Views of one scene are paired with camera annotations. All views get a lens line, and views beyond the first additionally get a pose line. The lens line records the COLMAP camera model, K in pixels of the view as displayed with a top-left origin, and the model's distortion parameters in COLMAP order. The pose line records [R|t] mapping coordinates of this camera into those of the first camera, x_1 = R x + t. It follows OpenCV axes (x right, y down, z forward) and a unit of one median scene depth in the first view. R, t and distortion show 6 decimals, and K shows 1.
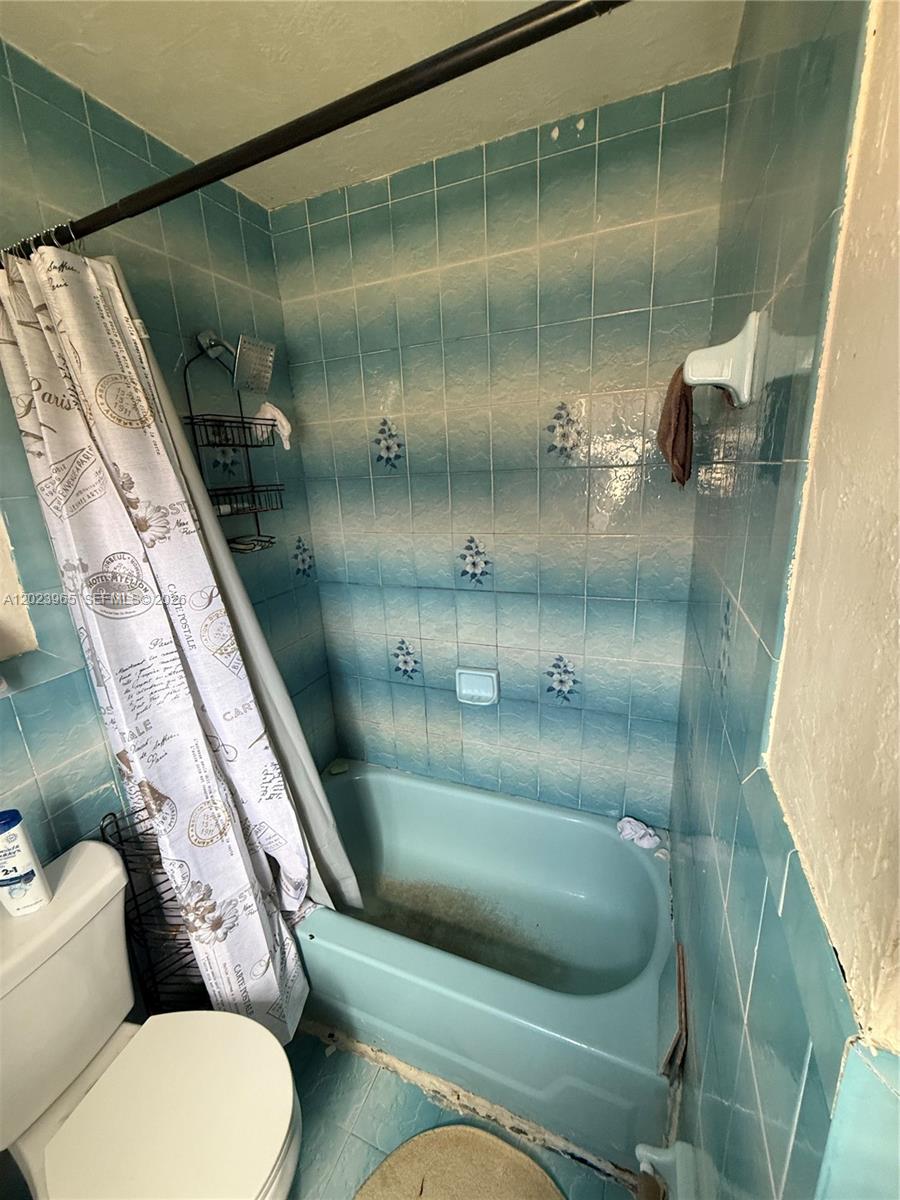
lens RADIAL K [[478.0, 0, 446.5], [0, 478.0, 596.4], [0, 0, 1]] dist [0.000707, -0.000148]
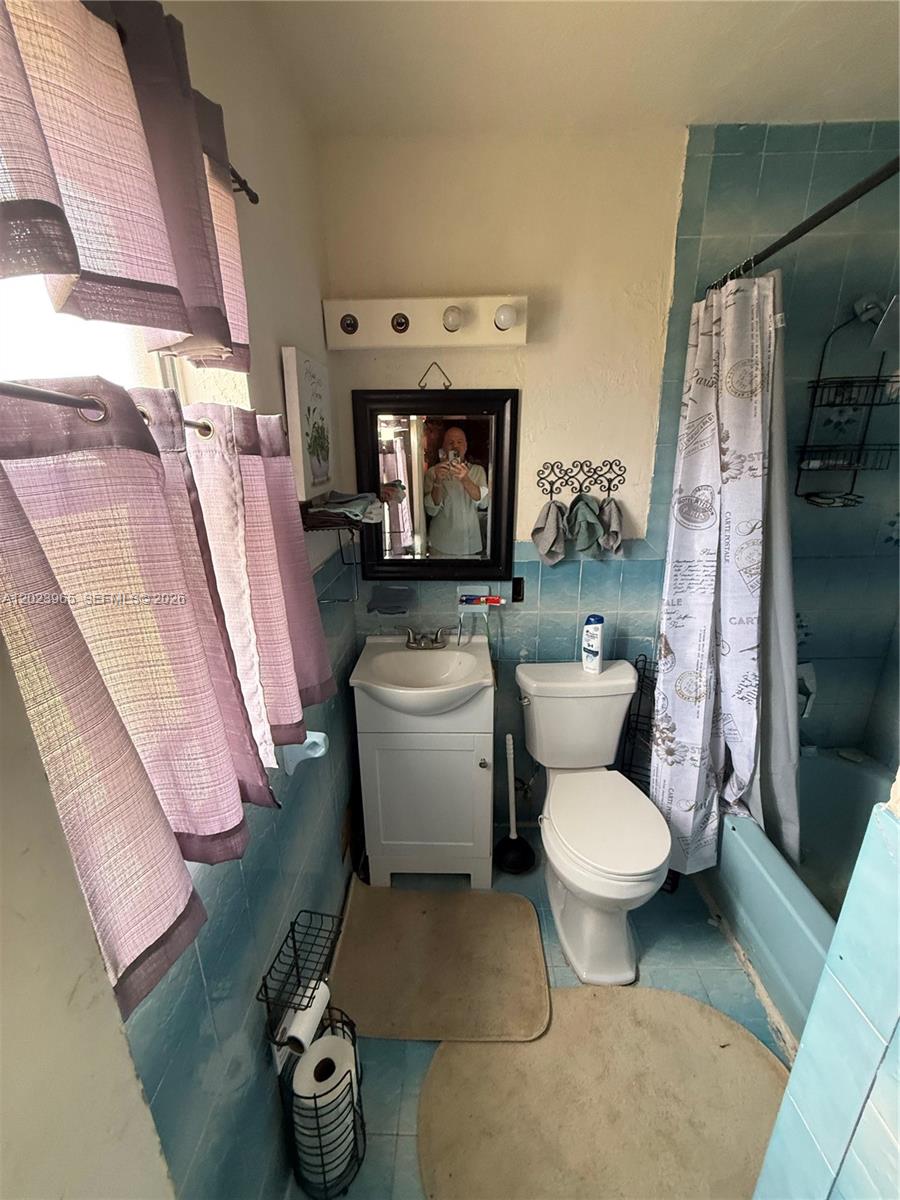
lens RADIAL K [[478.0, 0, 446.5], [0, 478.0, 596.4], [0, 0, 1]] dist [0.000707, -0.000148]
pose [[0.360468, 0.317248, -0.877164, 0.404135], [-0.244333, 0.939663, 0.239445, 0.068571], [0.900202, 0.128008, 0.416233, -0.272928]]
